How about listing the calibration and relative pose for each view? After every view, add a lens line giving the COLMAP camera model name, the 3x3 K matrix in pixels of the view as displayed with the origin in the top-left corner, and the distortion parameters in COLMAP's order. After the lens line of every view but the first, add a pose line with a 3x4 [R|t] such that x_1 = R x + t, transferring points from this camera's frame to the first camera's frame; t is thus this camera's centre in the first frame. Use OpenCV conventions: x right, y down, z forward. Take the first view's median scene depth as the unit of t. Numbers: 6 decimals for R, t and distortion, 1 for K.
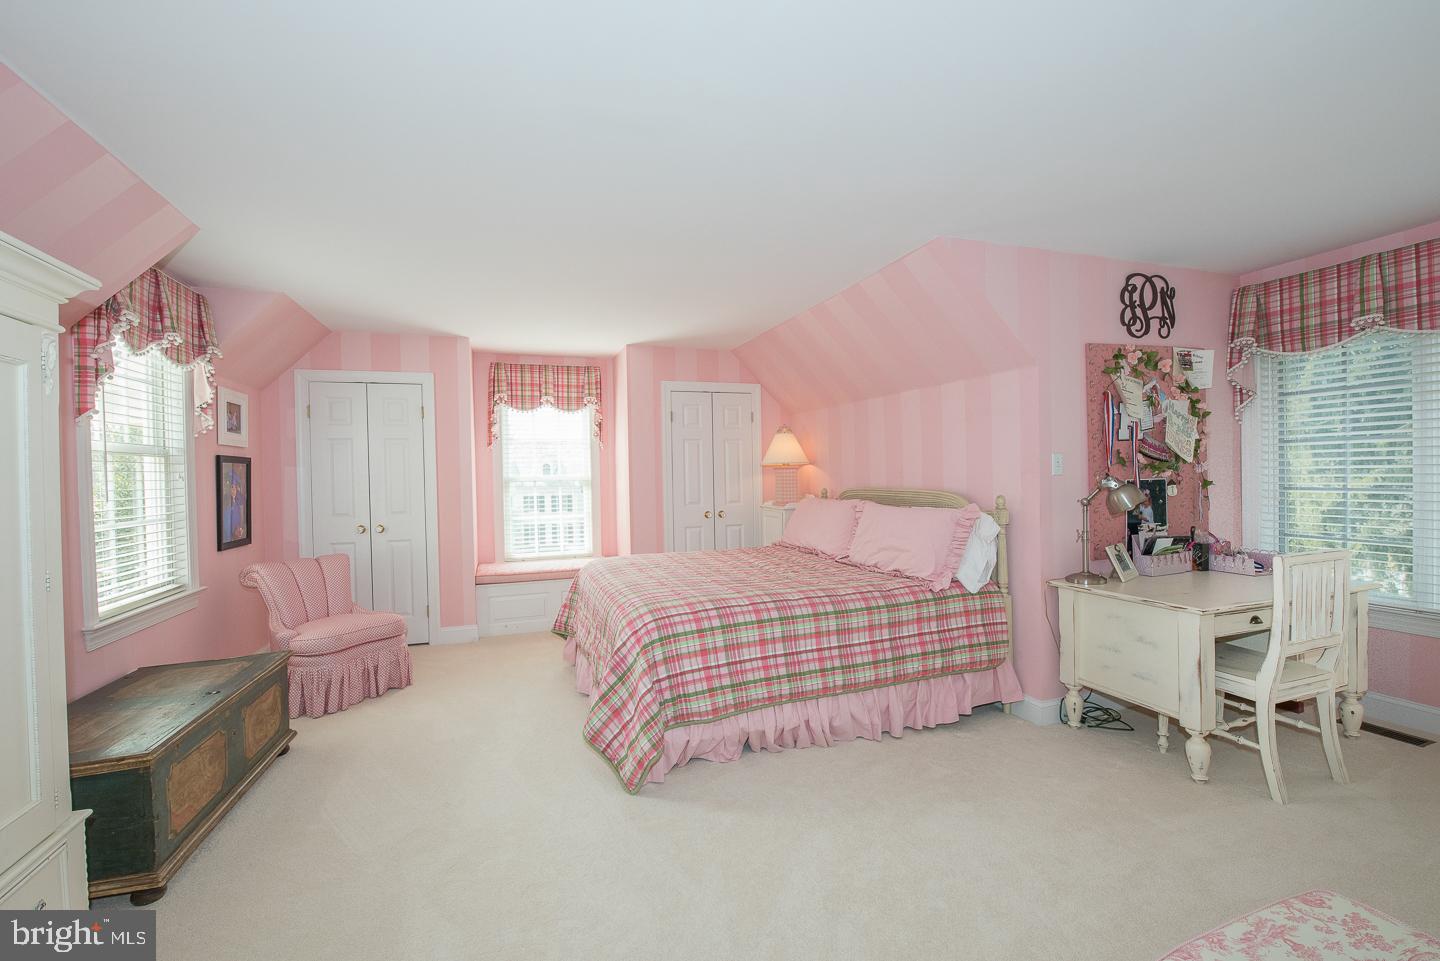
lens RADIAL K [[624.5, 0, 718.5], [0, 624.5, 481.4], [0, 0, 1]] dist [-0.012173, -0.002817]
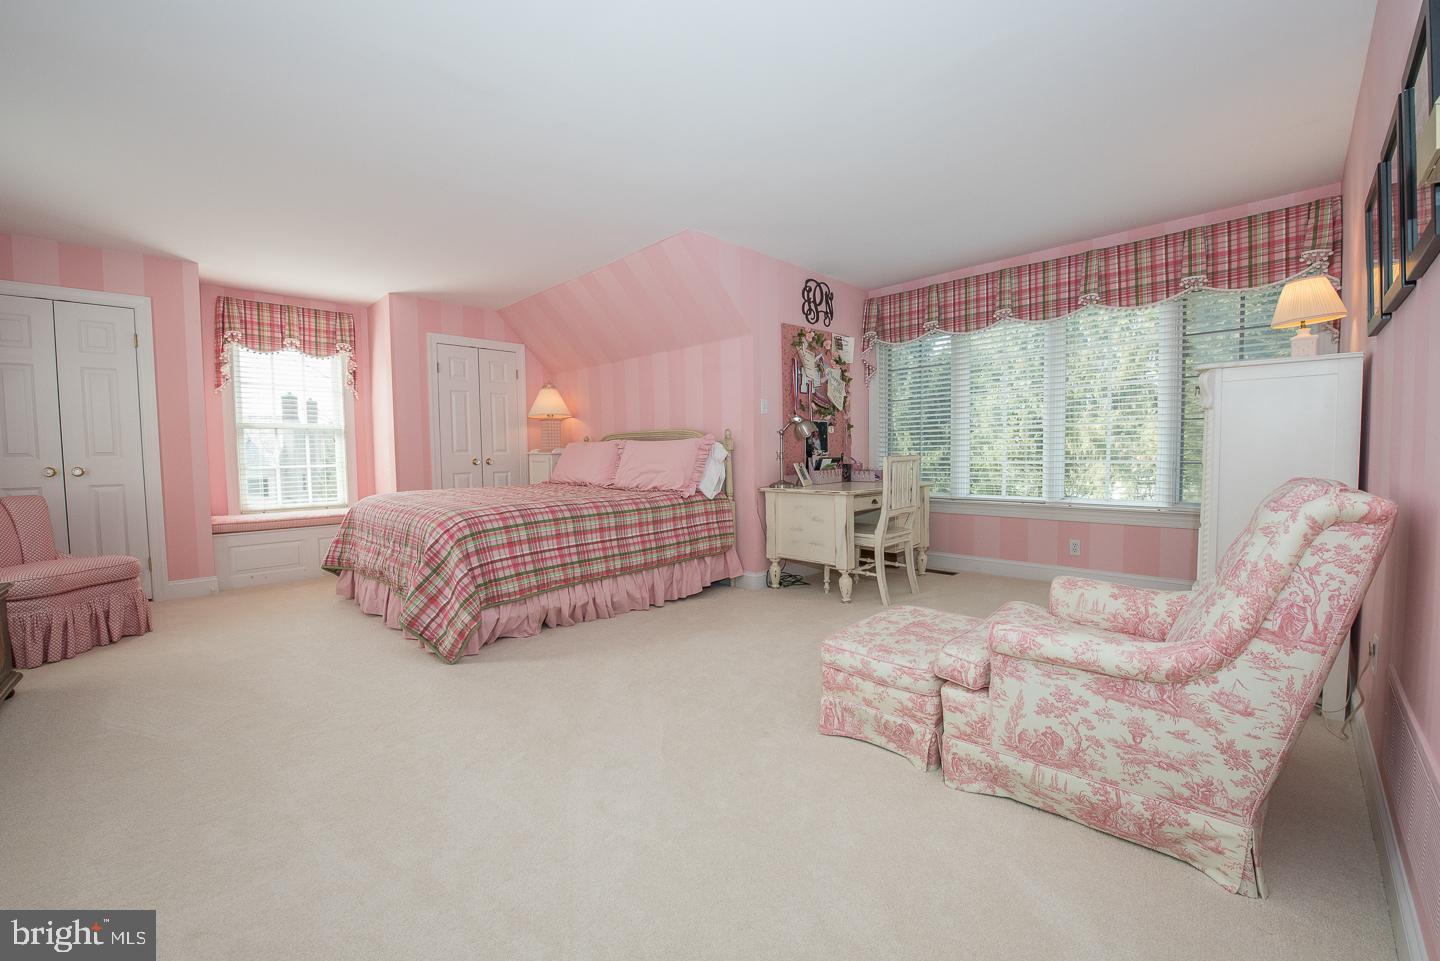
lens RADIAL K [[574.6, 0, 725.6], [0, 574.6, 485.0], [0, 0, 1]] dist [-0.014006, -0.002656]
pose [[0.898464, -0.019872, 0.438598, -0.106019], [0.003903, 0.999297, 0.037281, 0.095399], [-0.439030, -0.031784, 0.897910, -0.134810]]
